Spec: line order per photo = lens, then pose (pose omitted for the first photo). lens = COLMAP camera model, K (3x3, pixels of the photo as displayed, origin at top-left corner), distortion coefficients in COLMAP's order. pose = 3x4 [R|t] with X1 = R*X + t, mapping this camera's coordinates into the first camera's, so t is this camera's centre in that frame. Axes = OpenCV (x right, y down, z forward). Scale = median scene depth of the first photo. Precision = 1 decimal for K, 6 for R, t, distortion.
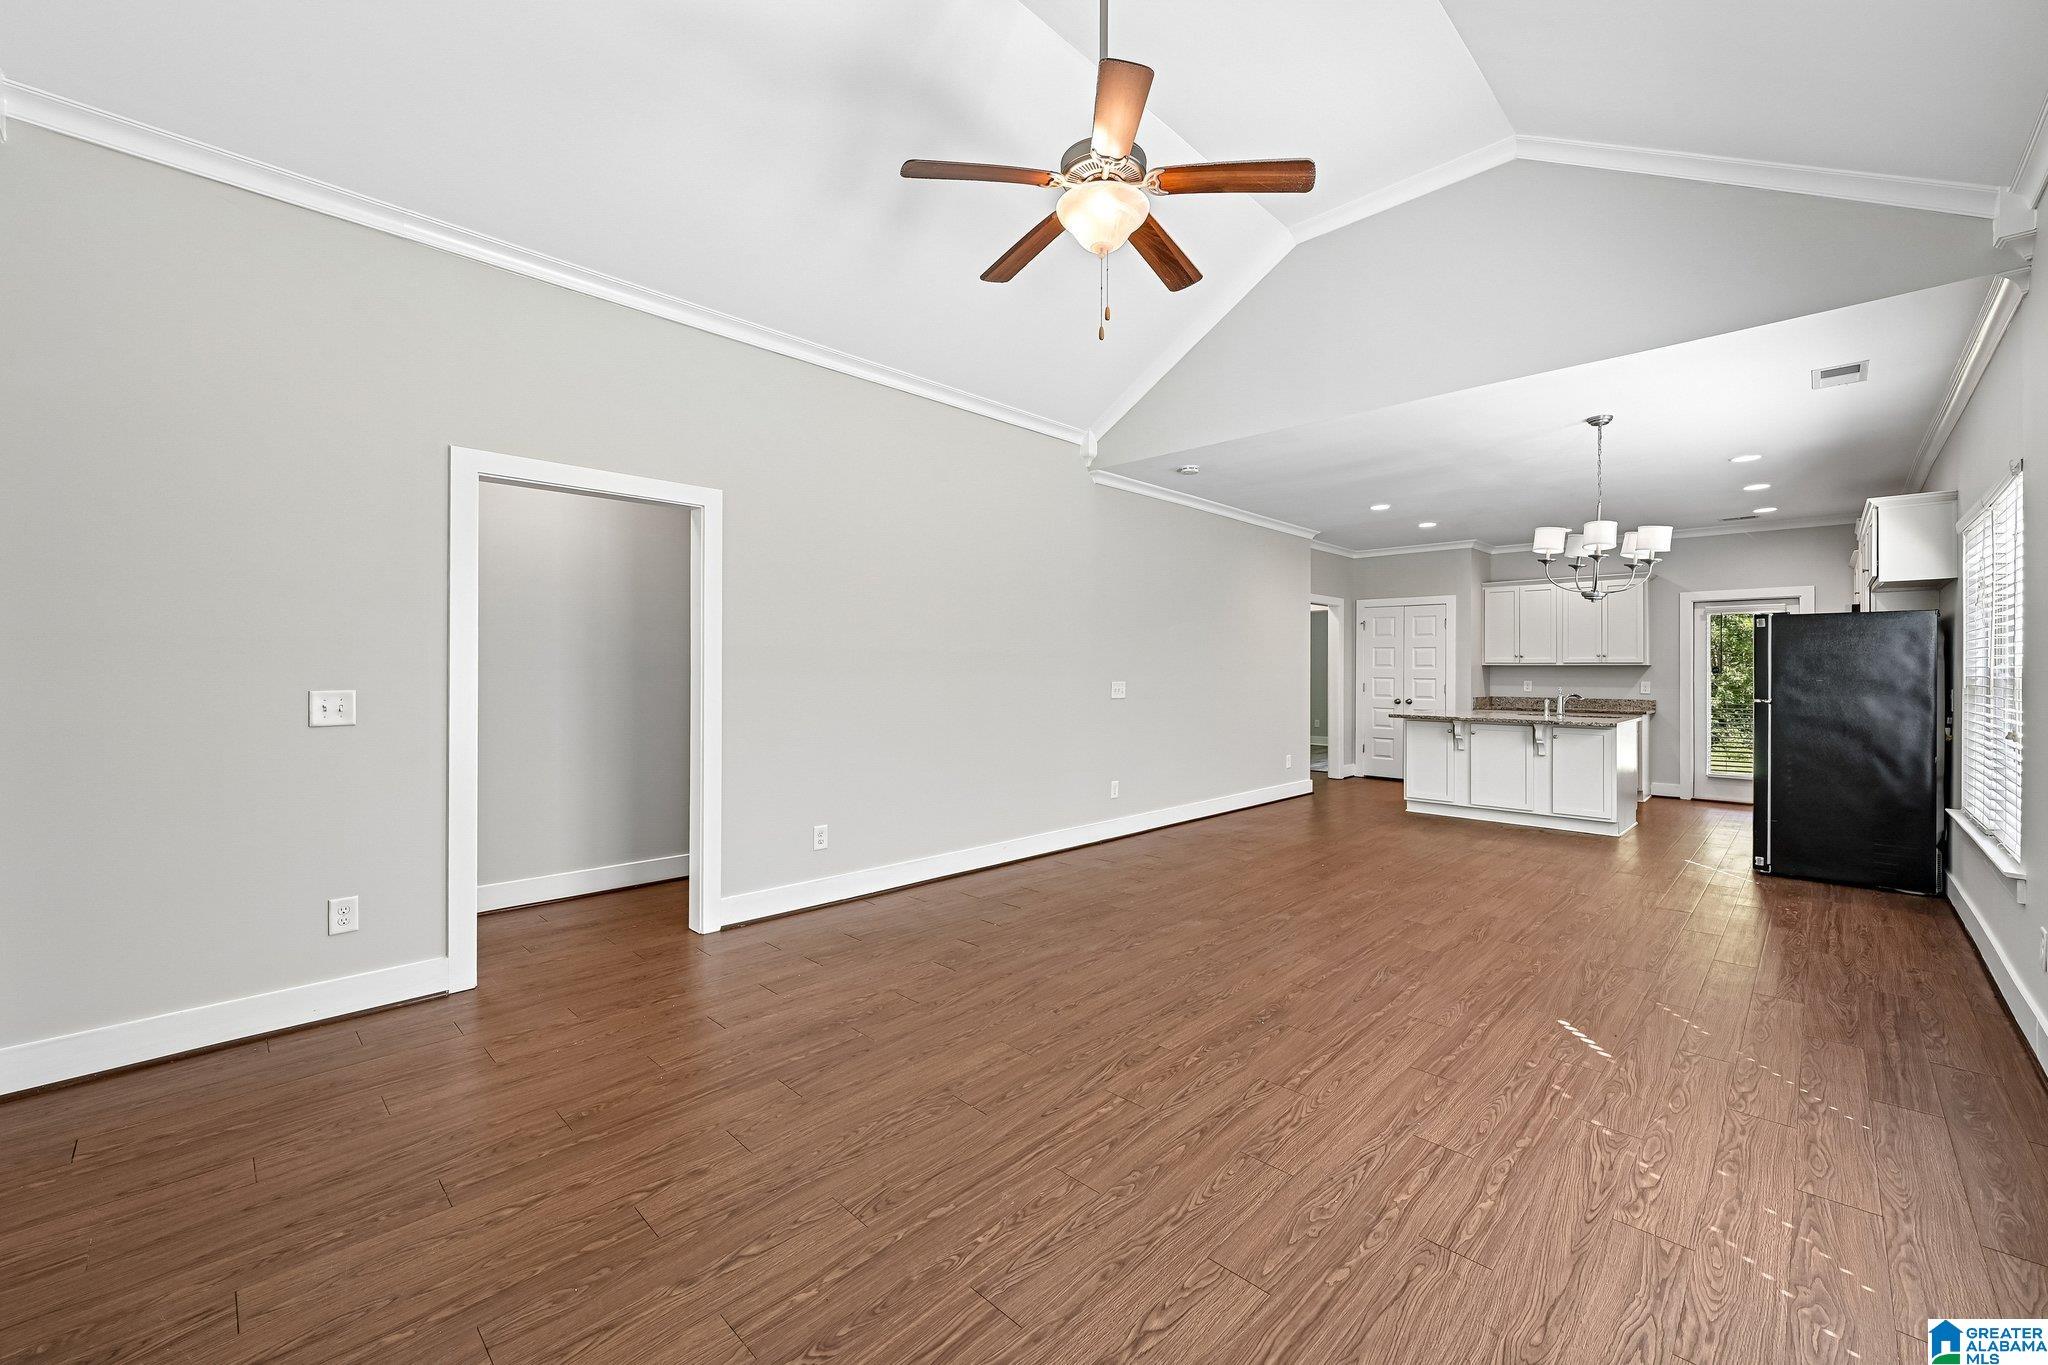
lens RADIAL K [[812.4, 0, 1024.0], [0, 812.4, 682.5], [0, 0, 1]] dist [-0.000458, 0.000132]
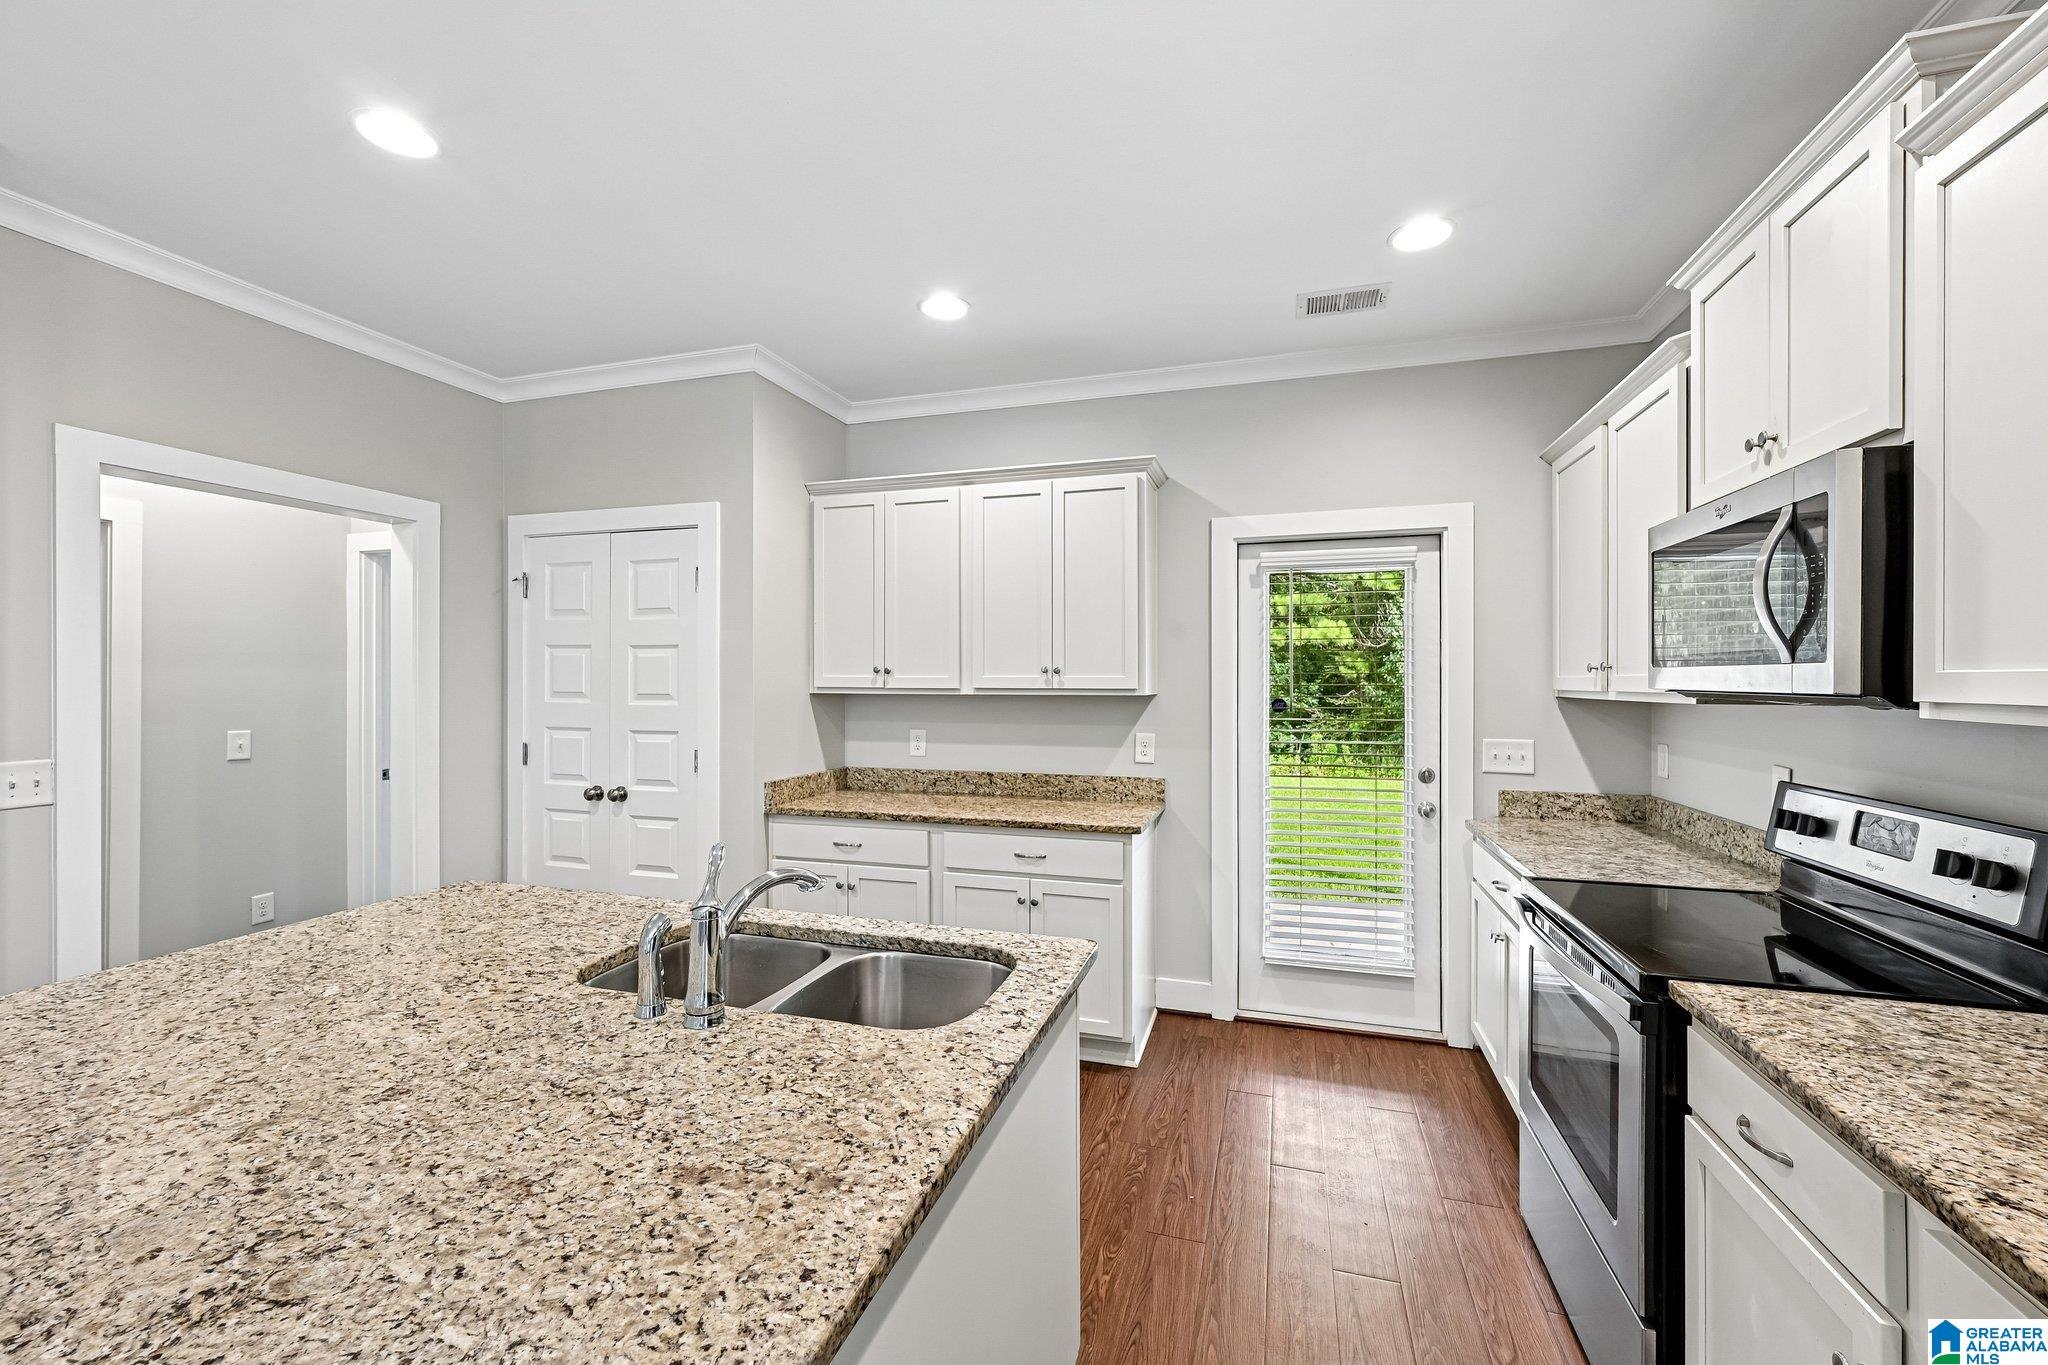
lens RADIAL K [[812.4, 0, 1024.0], [0, 812.4, 682.5], [0, 0, 1]] dist [-0.000458, 0.000132]
pose [[0.909222, -0.001624, 0.416308, 0.515641], [0.006689, 0.999920, -0.010708, -0.022399], [-0.416257, 0.012521, 0.909161, 0.623381]]
